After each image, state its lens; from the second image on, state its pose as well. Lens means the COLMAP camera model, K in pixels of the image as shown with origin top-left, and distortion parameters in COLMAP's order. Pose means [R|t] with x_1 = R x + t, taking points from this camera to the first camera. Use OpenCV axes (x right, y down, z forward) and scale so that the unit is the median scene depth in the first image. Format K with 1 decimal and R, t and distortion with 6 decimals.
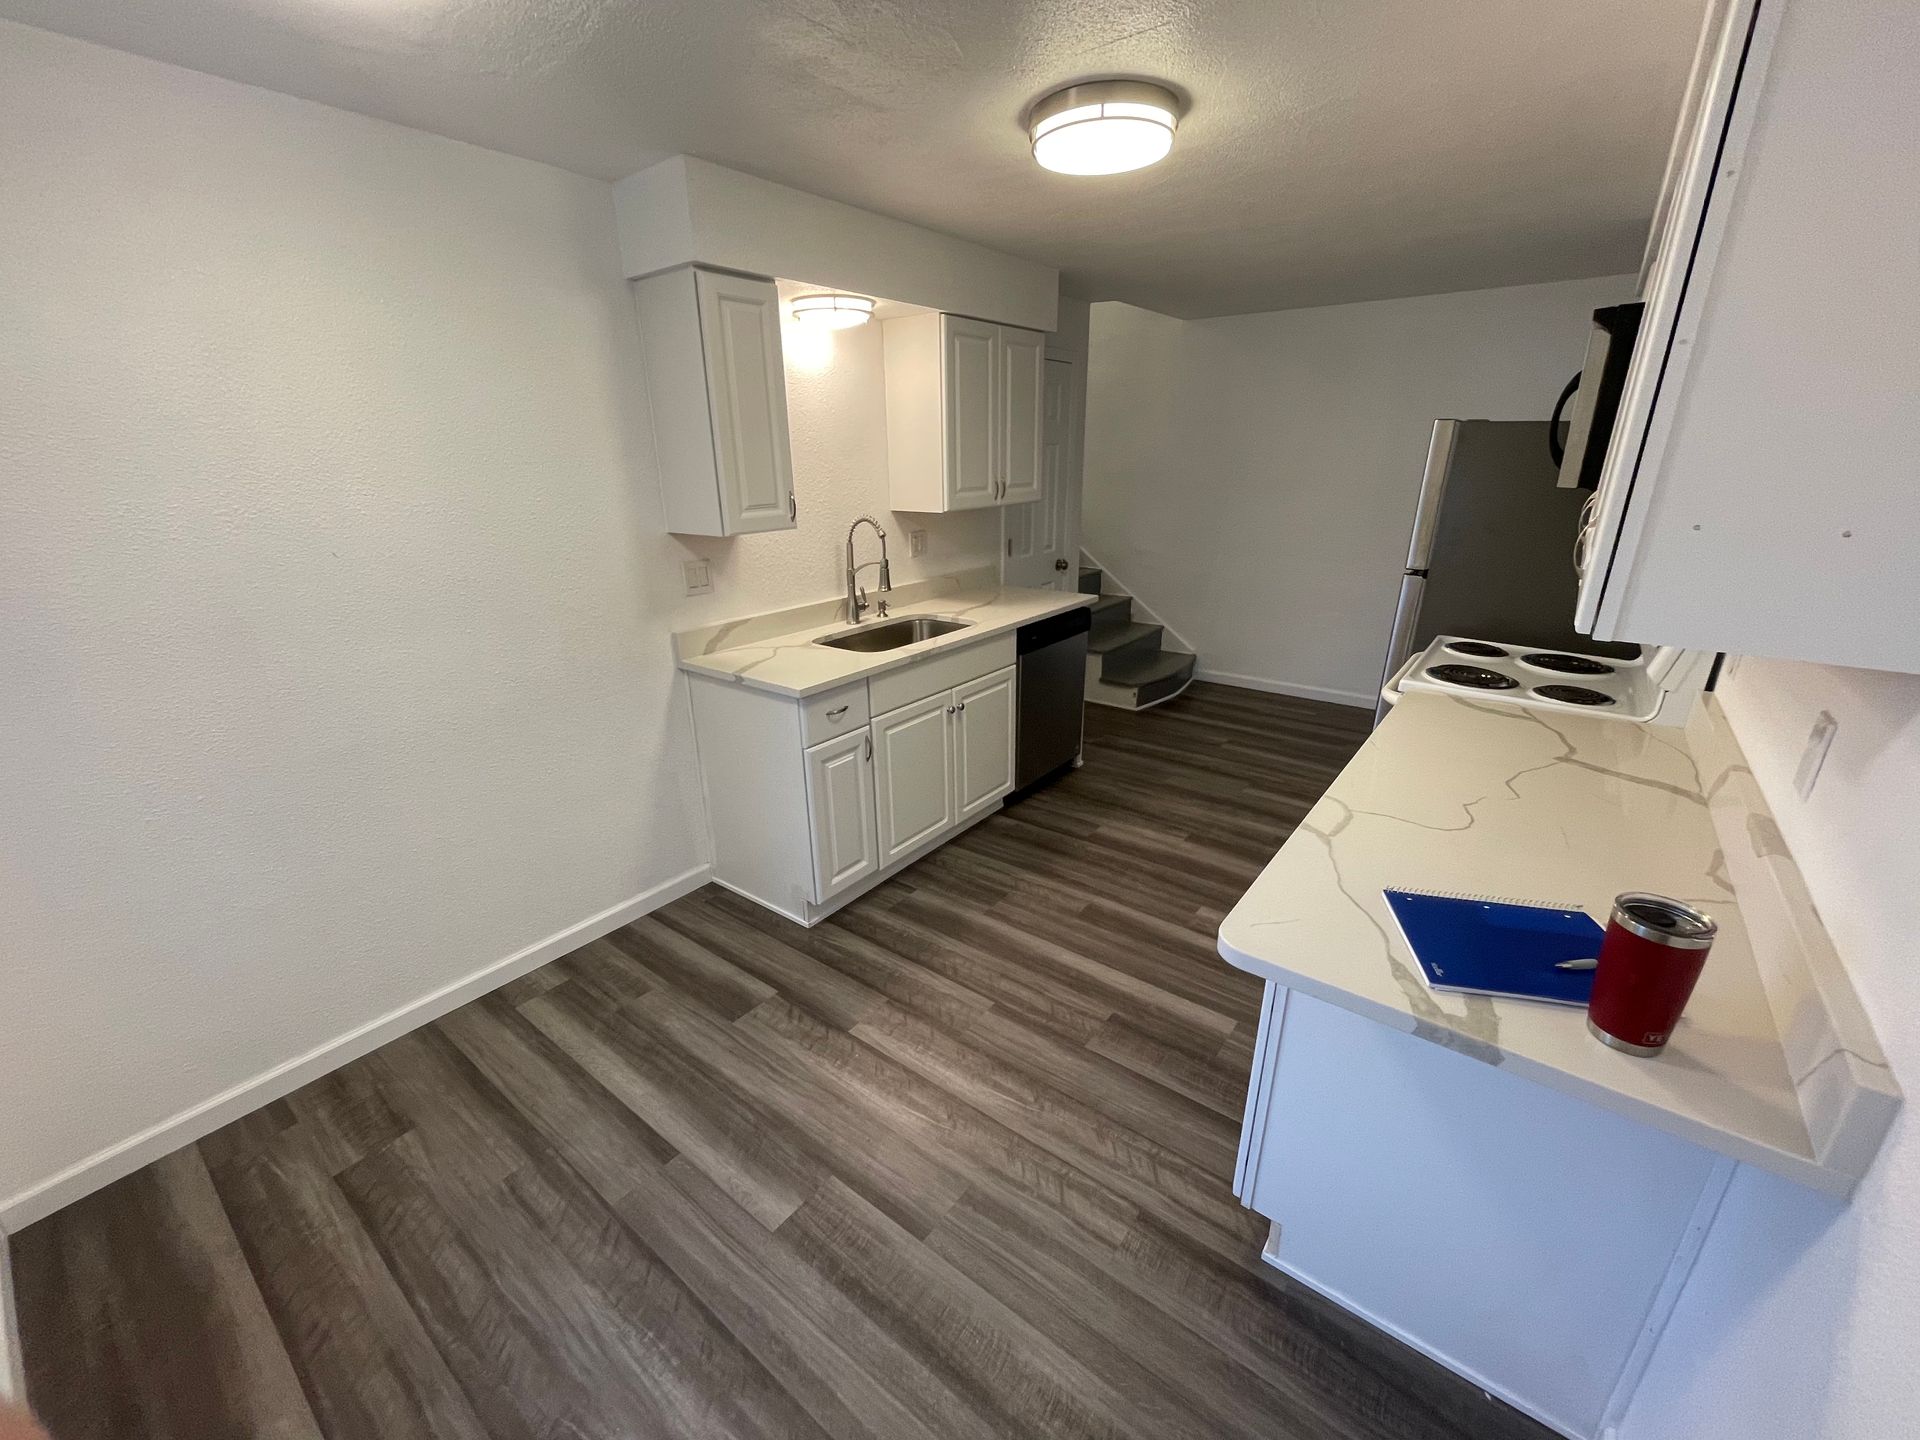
lens RADIAL K [[779.1, 0, 953.7], [0, 779.1, 716.1], [0, 0, 1]] dist [-0.000585, -0.000092]
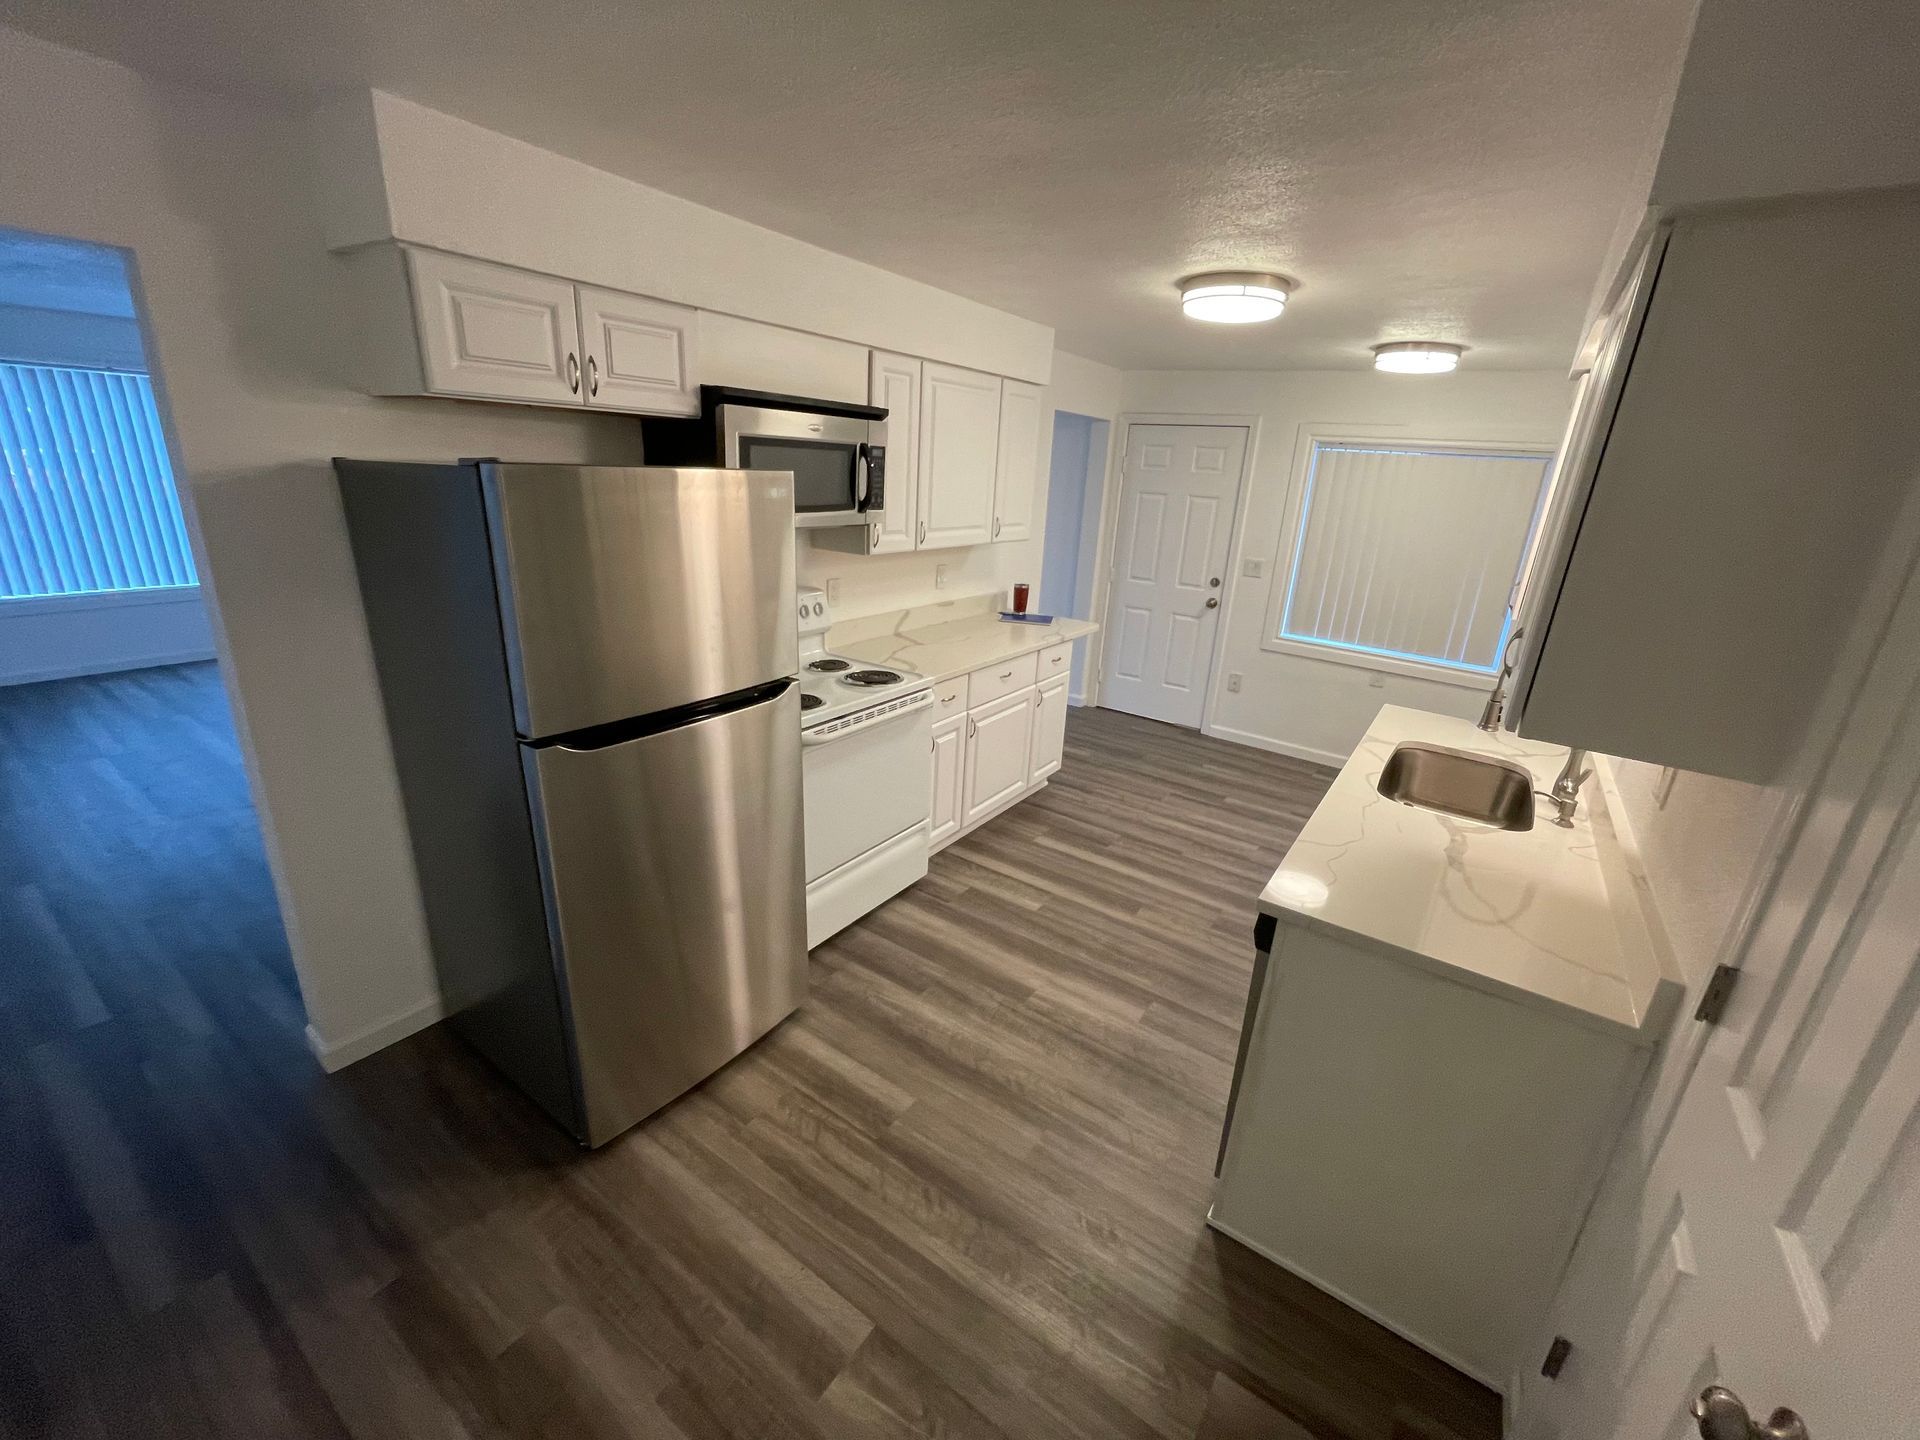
lens RADIAL K [[779.1, 0, 964.4], [0, 779.1, 730.5], [0, 0, 1]] dist [-0.000585, -0.000092]
pose [[-0.996744, -0.025286, -0.076569, 0.495772], [-0.067279, 0.784212, 0.616835, -0.620608], [0.044449, 0.619978, -0.783359, 1.654433]]
